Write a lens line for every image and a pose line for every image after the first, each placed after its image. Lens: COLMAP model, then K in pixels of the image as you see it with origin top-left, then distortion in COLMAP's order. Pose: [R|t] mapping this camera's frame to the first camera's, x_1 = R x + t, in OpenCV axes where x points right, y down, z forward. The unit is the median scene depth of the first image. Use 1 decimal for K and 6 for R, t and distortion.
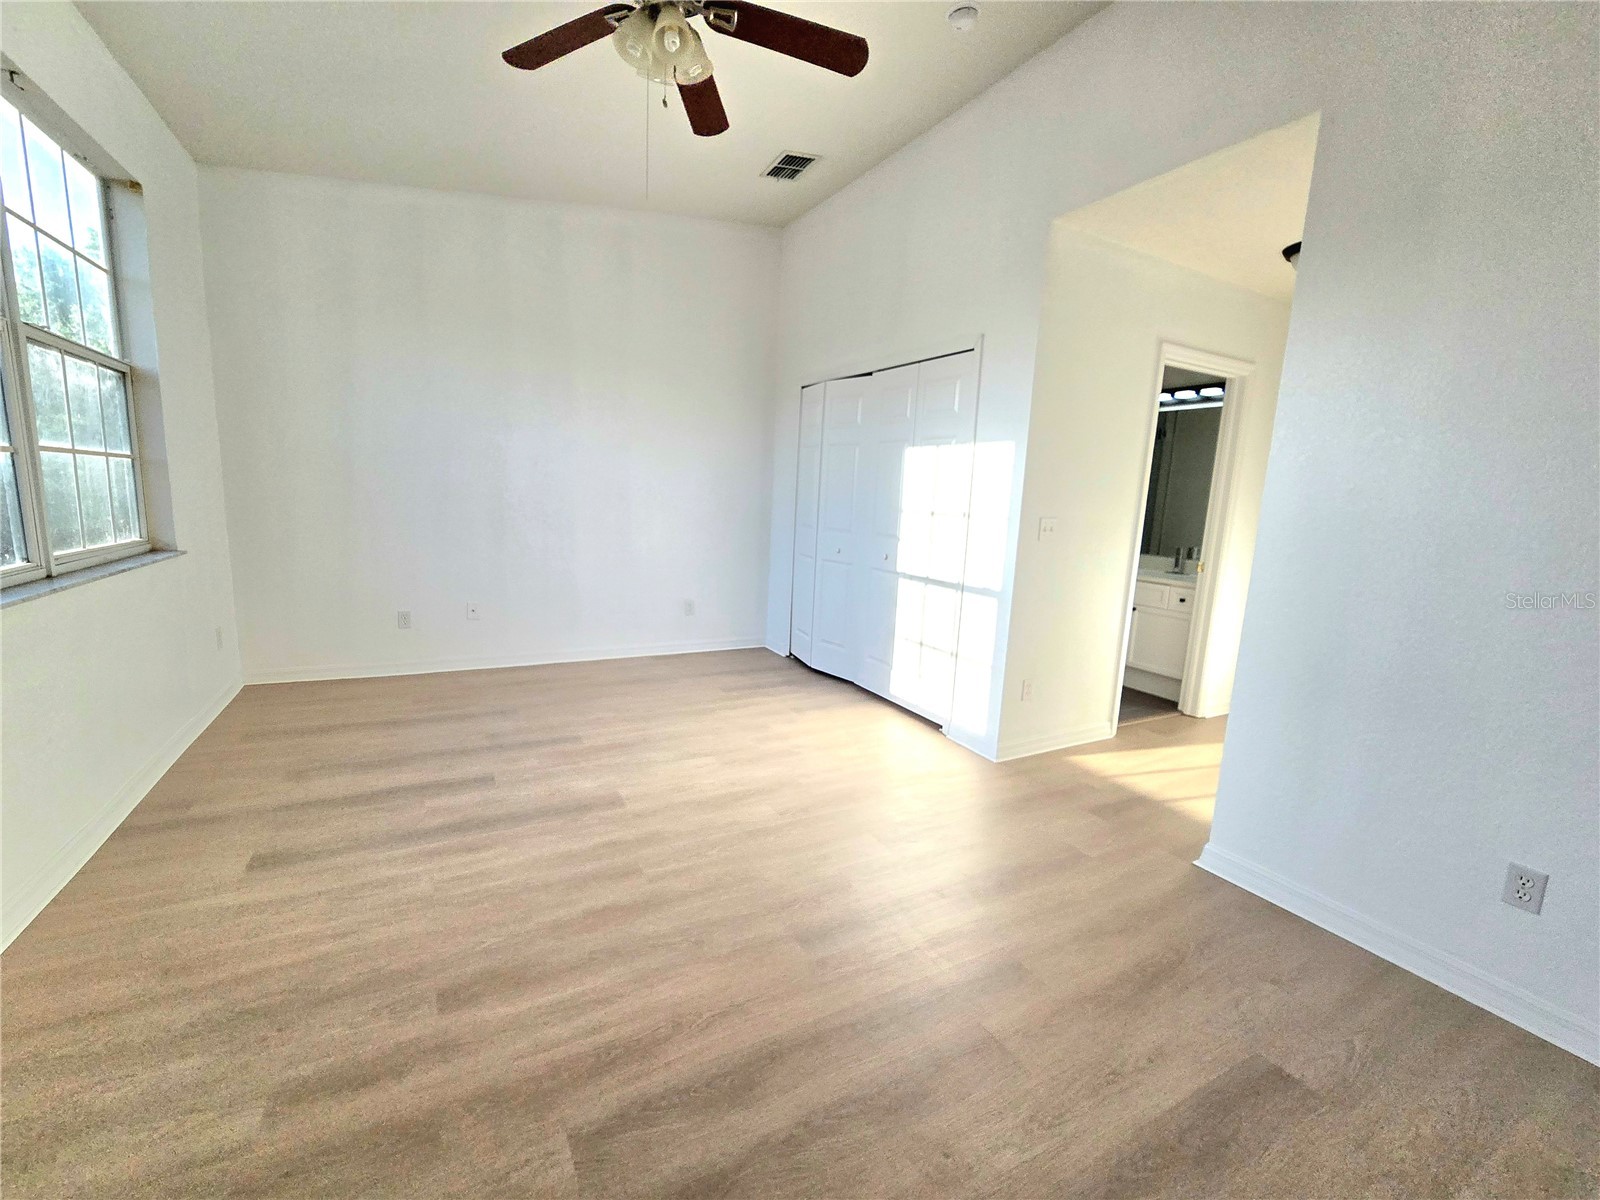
lens RADIAL K [[654.0, 0, 791.5], [0, 654.0, 604.3], [0, 0, 1]] dist [-0.001916, -0.000138]
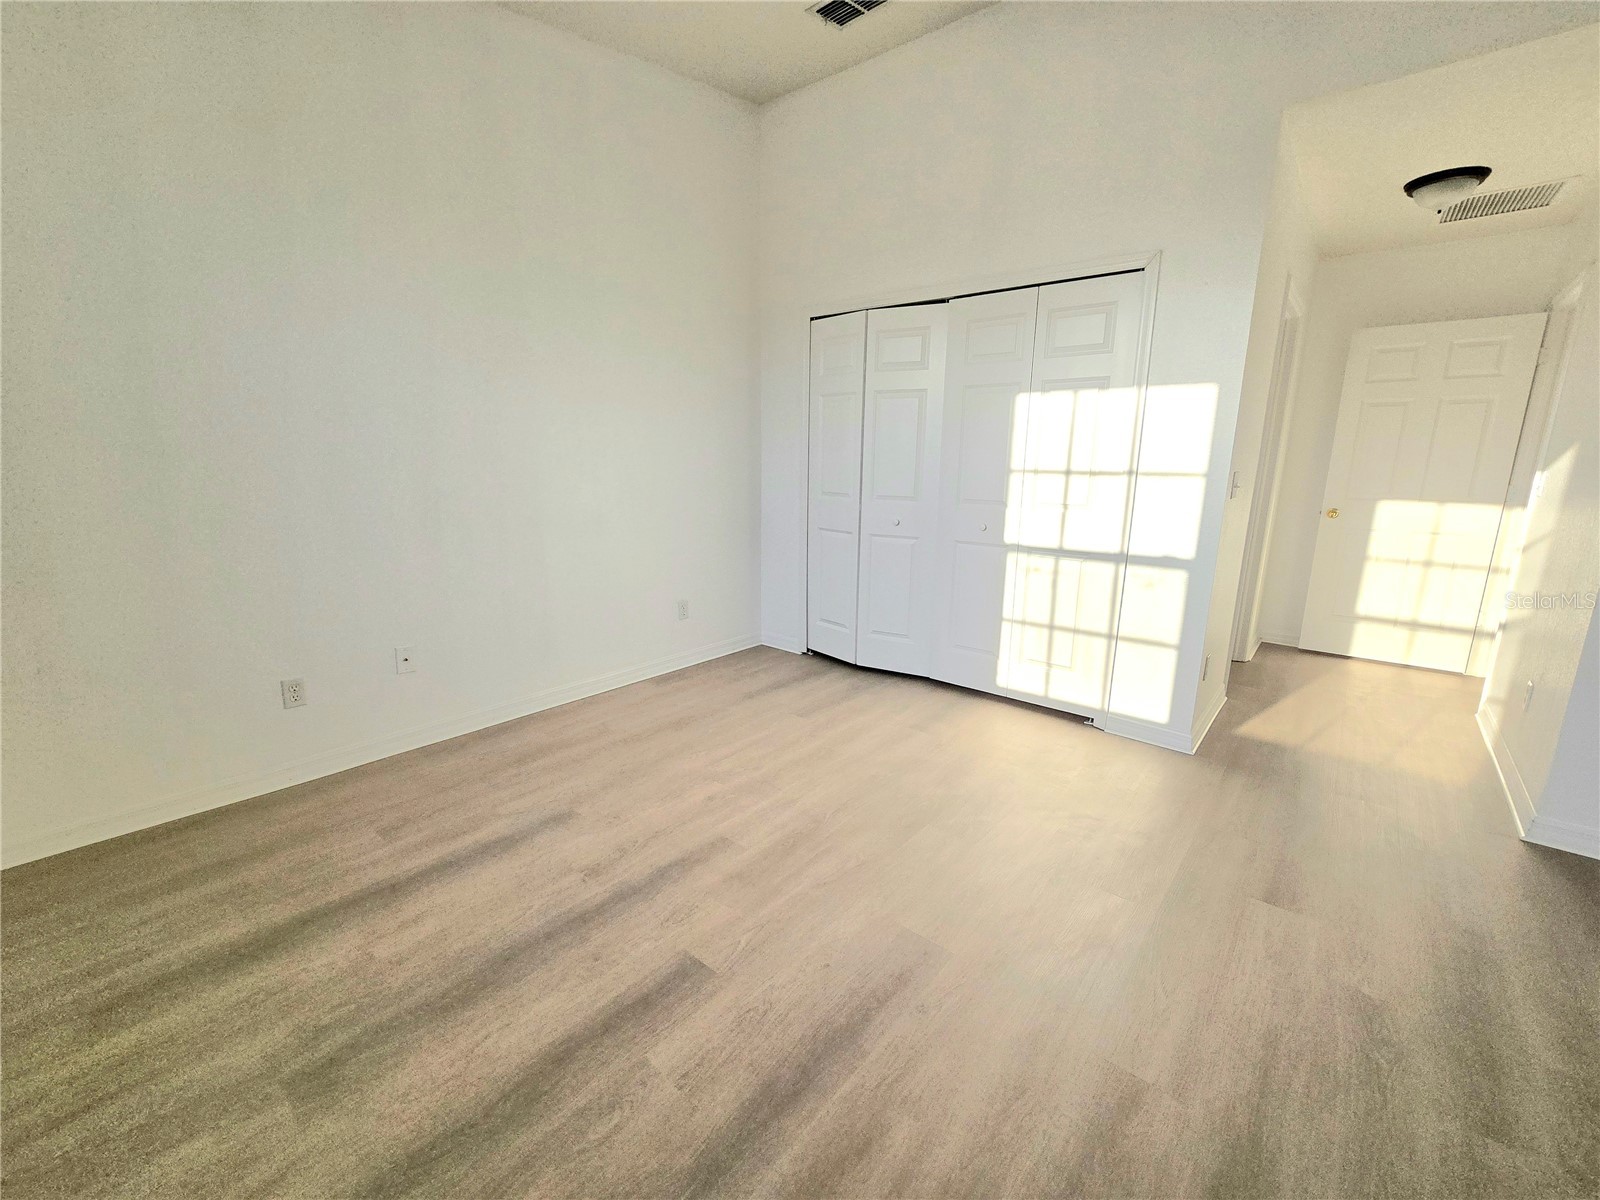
lens RADIAL K [[654.0, 0, 797.3], [0, 654.0, 600.1], [0, 0, 1]] dist [-0.001916, -0.000138]
pose [[0.929811, -0.112203, 0.350518, -0.404586], [0.090699, 0.992879, 0.077233, -0.070679], [-0.356688, -0.040021, 0.933366, 0.321703]]
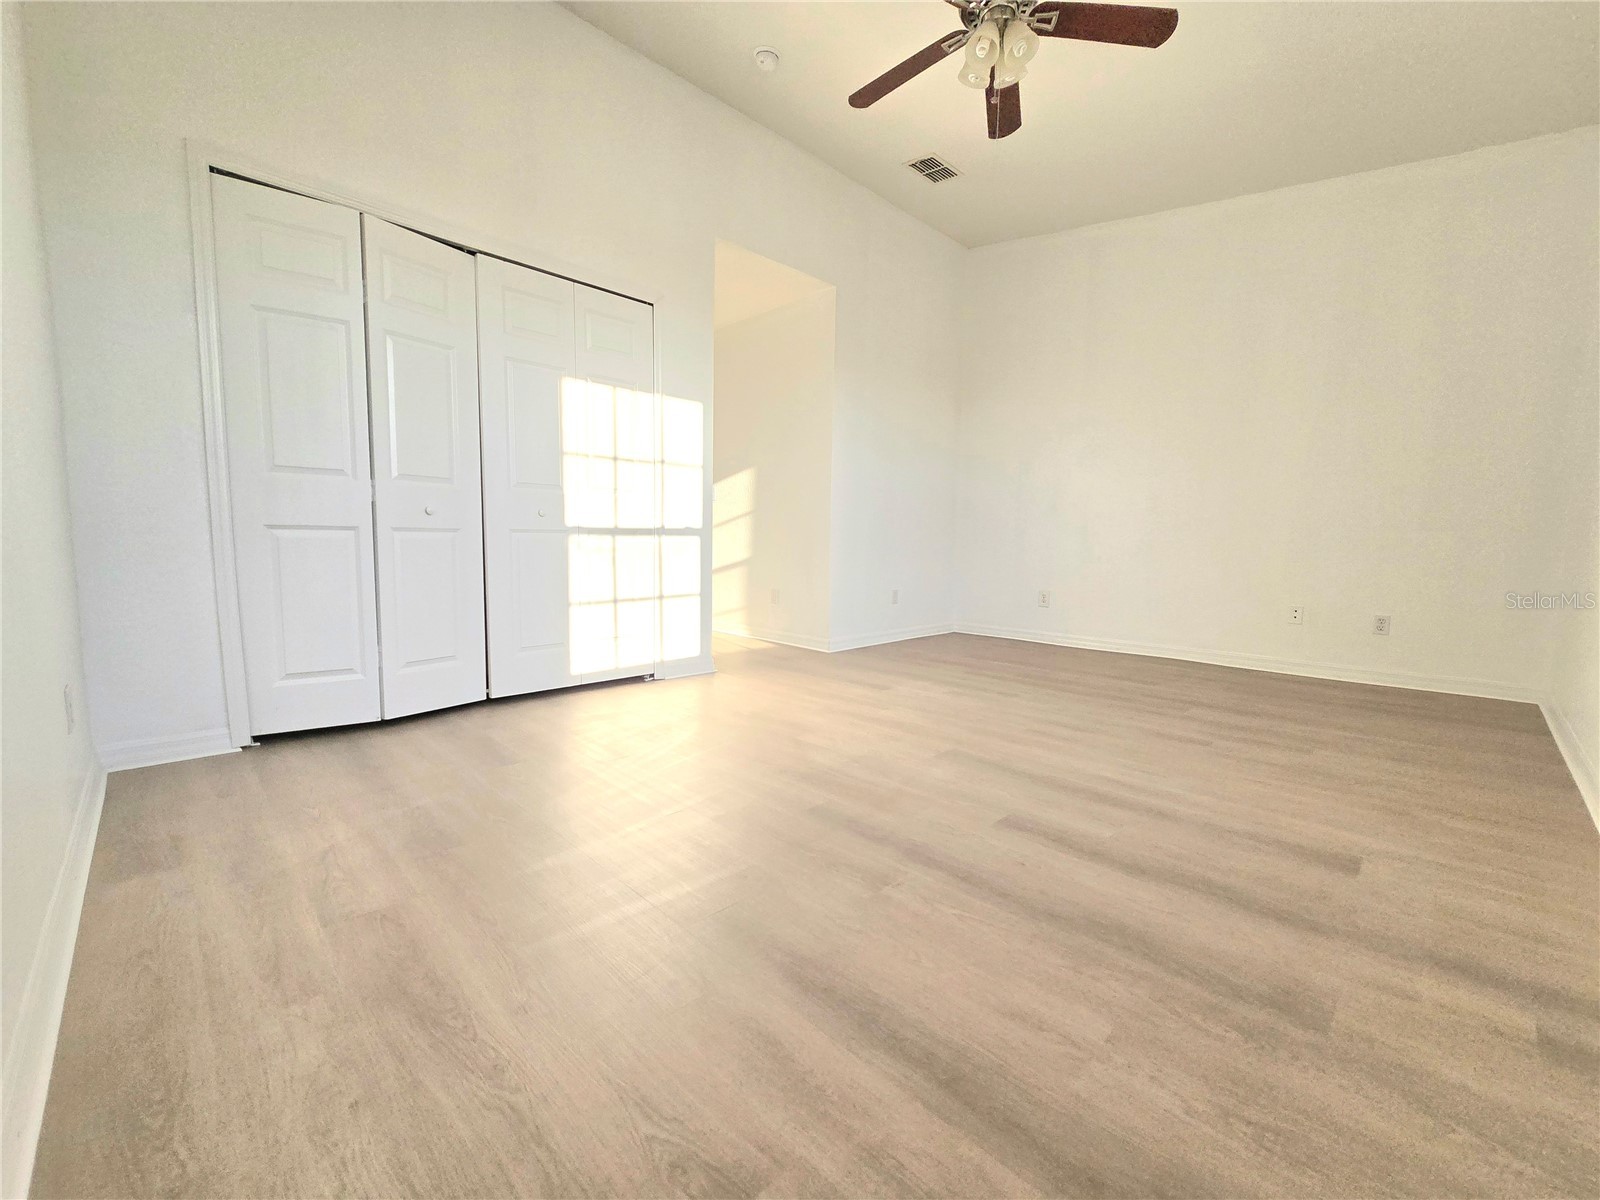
lens RADIAL K [[654.0, 0, 792.2], [0, 654.0, 594.7], [0, 0, 1]] dist [-0.001916, -0.000138]
pose [[-0.270116, -0.136143, 0.953154, -0.744470], [0.134963, 0.974825, 0.177486, -0.078295], [-0.953322, 0.176582, -0.244941, 0.983654]]
